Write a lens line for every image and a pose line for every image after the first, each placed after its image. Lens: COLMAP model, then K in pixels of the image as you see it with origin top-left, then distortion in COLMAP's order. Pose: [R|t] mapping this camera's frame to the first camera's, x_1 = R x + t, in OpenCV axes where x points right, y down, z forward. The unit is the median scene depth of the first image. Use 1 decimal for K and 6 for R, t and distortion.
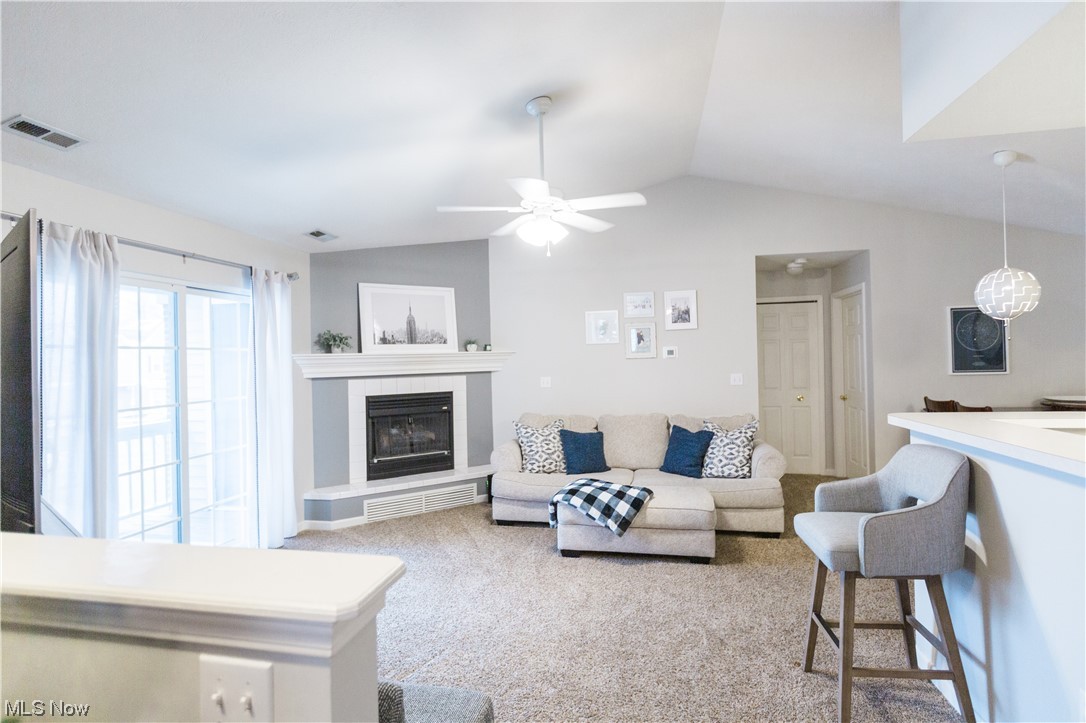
lens RADIAL K [[555.1, 0, 540.6], [0, 555.1, 360.0], [0, 0, 1]] dist [0.005354, 0.000924]
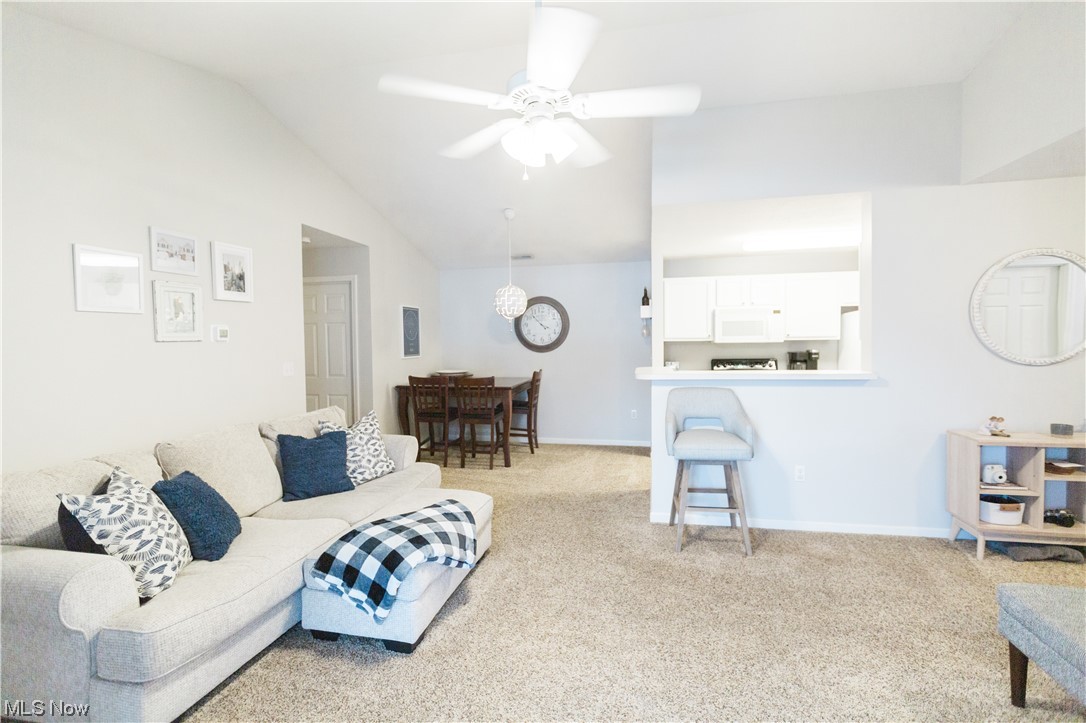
lens RADIAL K [[496.8, 0, 544.2], [0, 496.8, 356.6], [0, 0, 1]] dist [0.000142, -0.000051]
pose [[-0.005752, -0.012463, 0.999906, -0.438982], [0.008477, 0.999886, 0.012512, 0.012243], [-0.999948, 0.008548, -0.005646, 0.720656]]
